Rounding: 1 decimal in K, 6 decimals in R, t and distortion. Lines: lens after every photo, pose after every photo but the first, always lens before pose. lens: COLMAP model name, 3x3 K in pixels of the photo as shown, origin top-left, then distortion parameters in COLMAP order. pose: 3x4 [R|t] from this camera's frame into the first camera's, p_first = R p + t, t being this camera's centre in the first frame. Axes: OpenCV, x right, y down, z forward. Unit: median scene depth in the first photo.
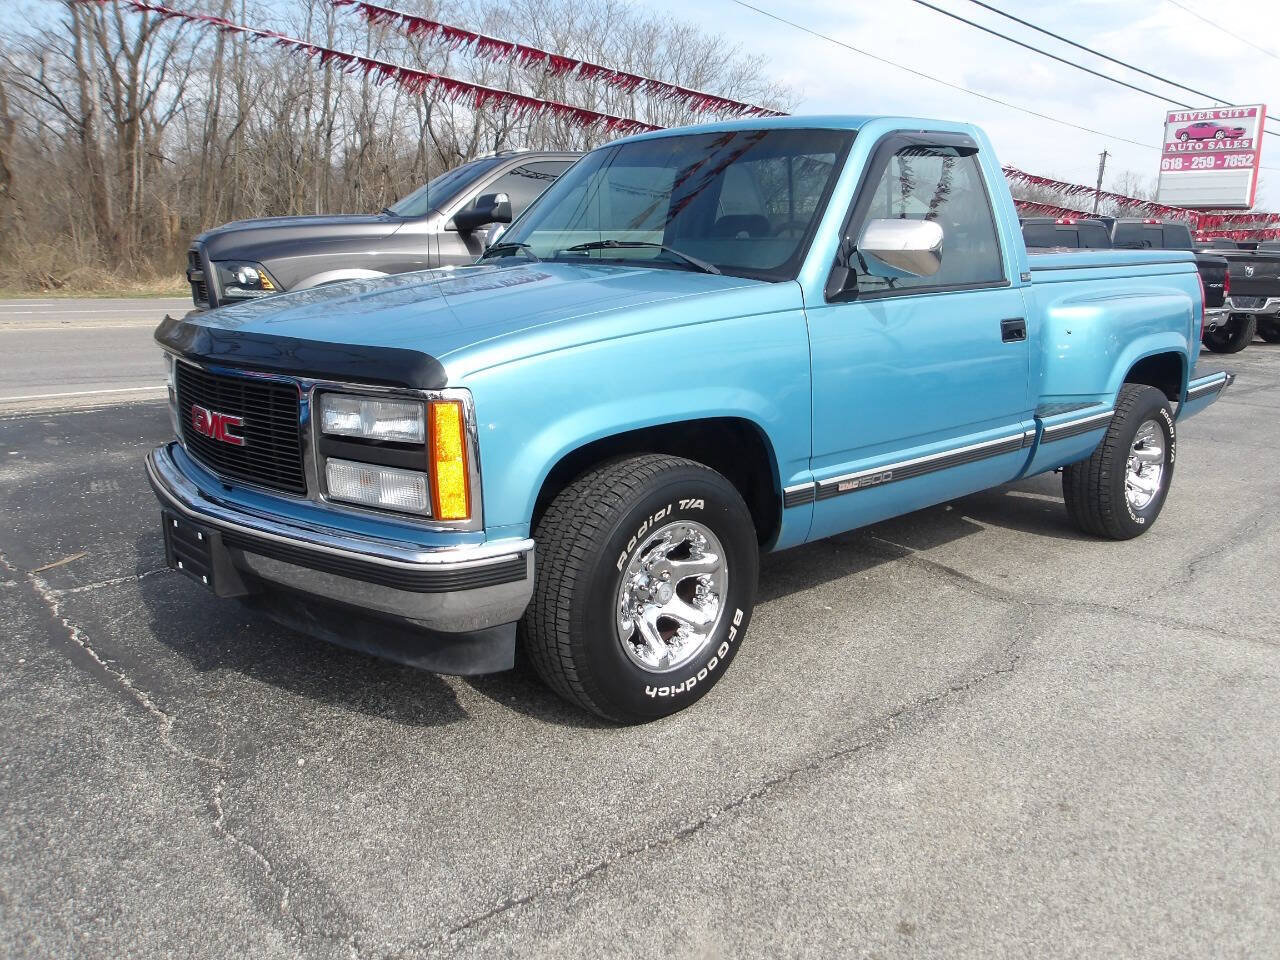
lens RADIAL K [[1054.0, 0, 646.4], [0, 1054.0, 475.7], [0, 0, 1]] dist [-0.002440, 0.008433]
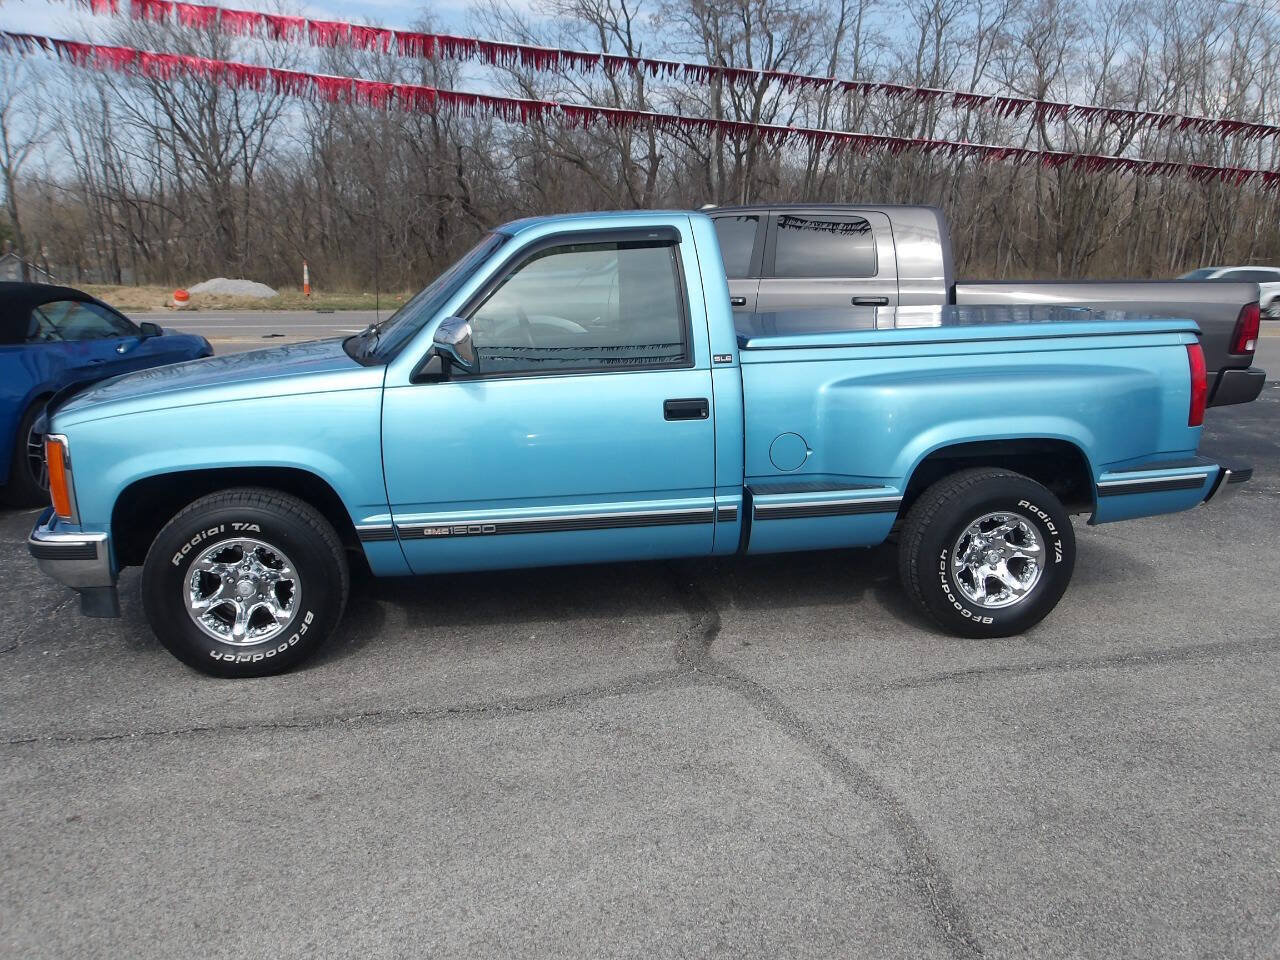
lens RADIAL K [[1054.0, 0, 649.5], [0, 1054.0, 476.7], [0, 0, 1]] dist [-0.002440, 0.008433]
pose [[0.832047, 0.099265, -0.545751, 1.088986], [-0.102204, 0.994448, 0.025057, -0.112849], [0.545209, 0.034929, 0.837572, 0.109541]]
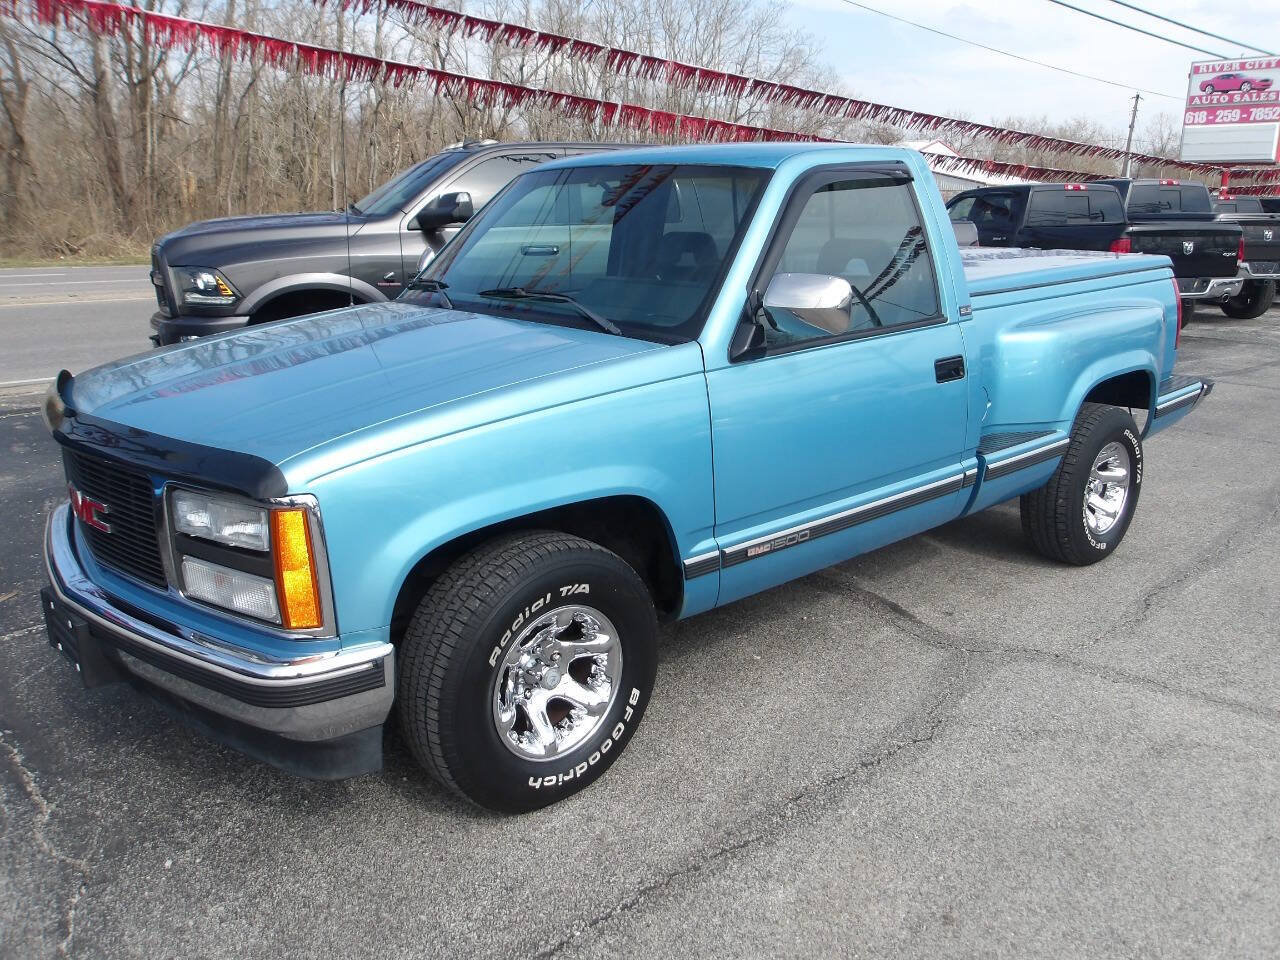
lens RADIAL K [[1054.0, 0, 649.0], [0, 1054.0, 474.9], [0, 0, 1]] dist [-0.002440, 0.008433]
pose [[0.999690, -0.007244, -0.023838, 0.118049], [0.008308, 0.998960, 0.044829, -0.105523], [0.023489, -0.045013, 0.998710, 0.043553]]
